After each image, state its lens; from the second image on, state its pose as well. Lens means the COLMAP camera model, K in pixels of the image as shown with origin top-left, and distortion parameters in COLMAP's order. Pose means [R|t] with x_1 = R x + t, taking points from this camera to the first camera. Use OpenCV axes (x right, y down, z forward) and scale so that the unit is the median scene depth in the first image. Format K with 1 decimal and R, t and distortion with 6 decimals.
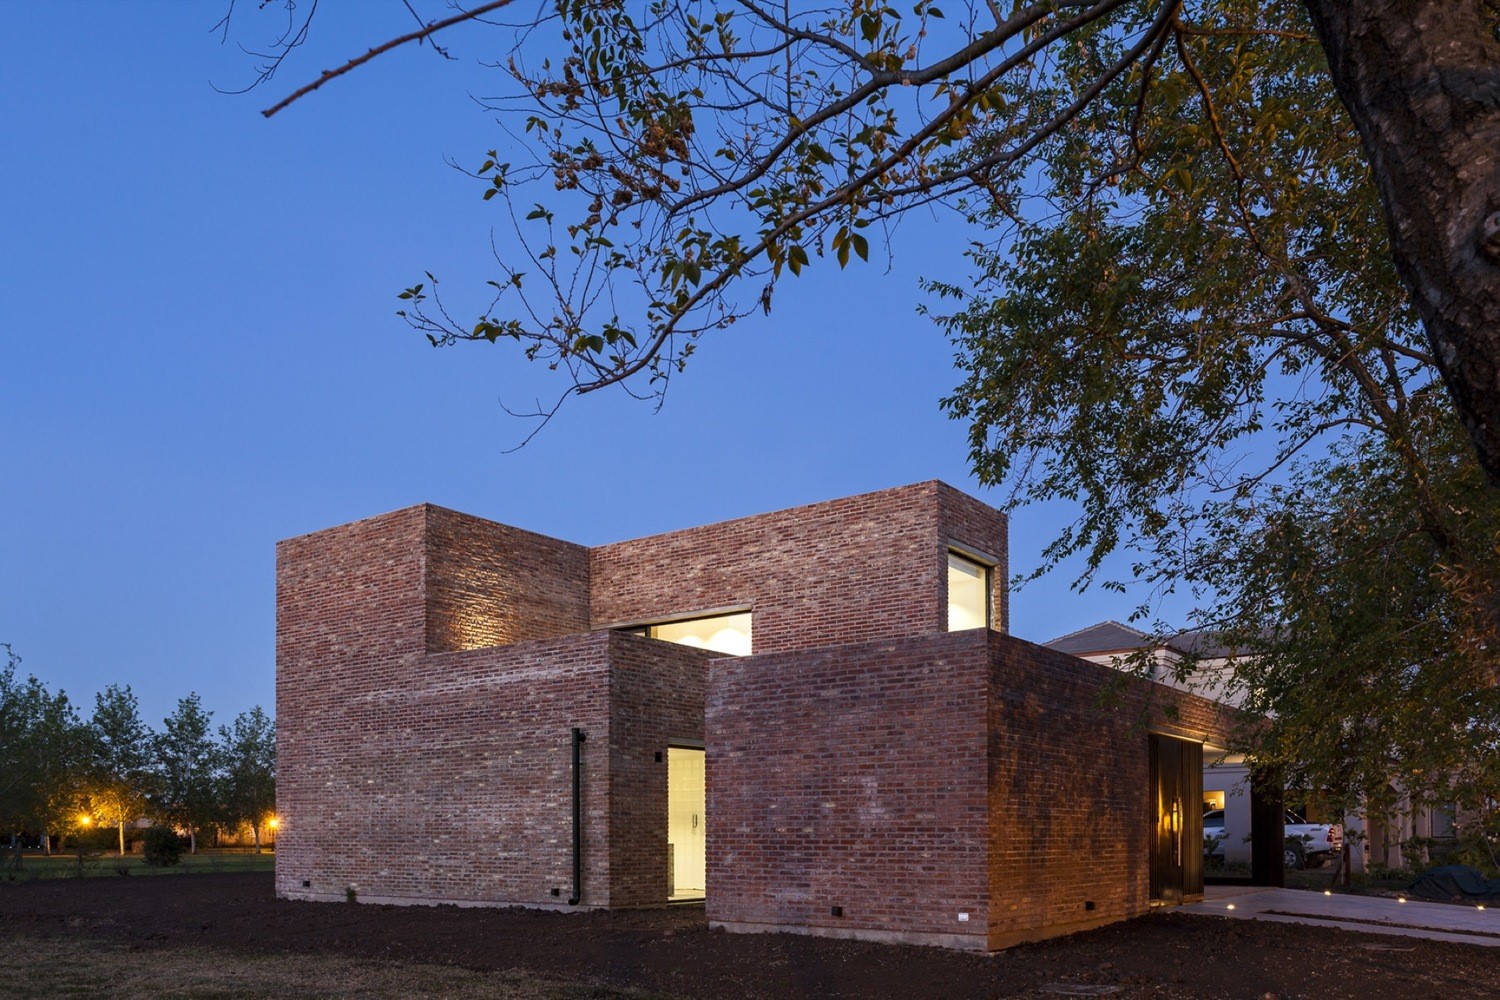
lens RADIAL K [[1062.5, 0, 750.0], [0, 1062.5, 500.0], [0, 0, 1]] dist [0.001916, 0.001394]
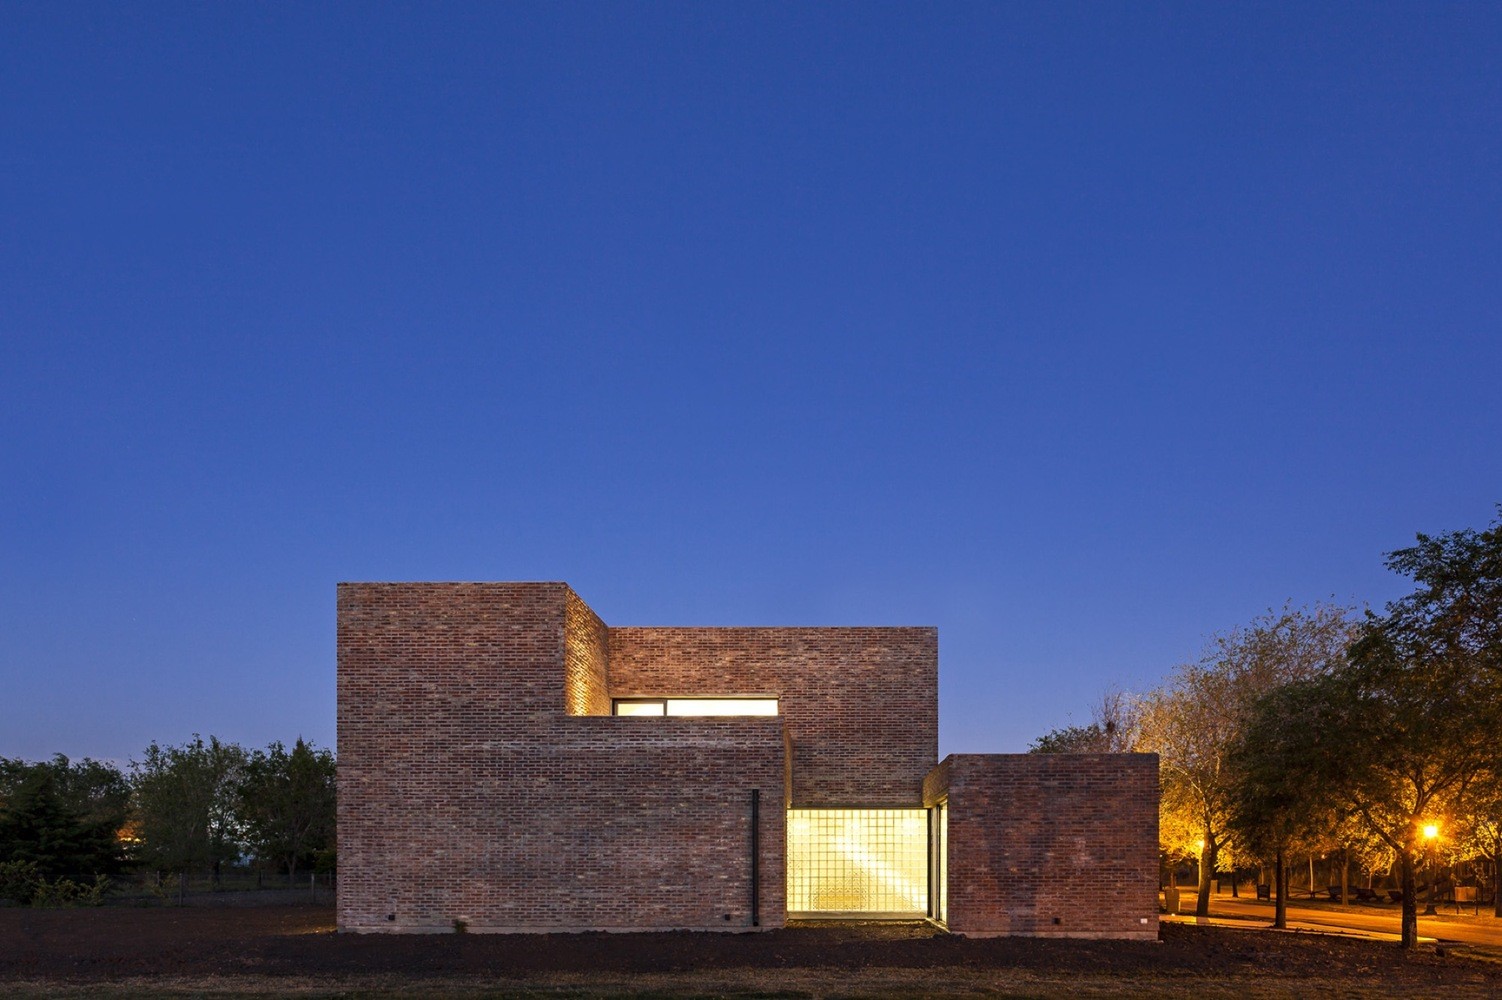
lens RADIAL K [[1014.2, 0, 640.2], [0, 1014.2, 497.8], [0, 0, 1]] dist [-0.004713, -0.000563]
pose [[0.841611, 0.185109, 0.507371, -0.905797], [-0.164034, 0.982662, -0.086419, -0.005856], [-0.514571, -0.010495, 0.857384, 0.007740]]
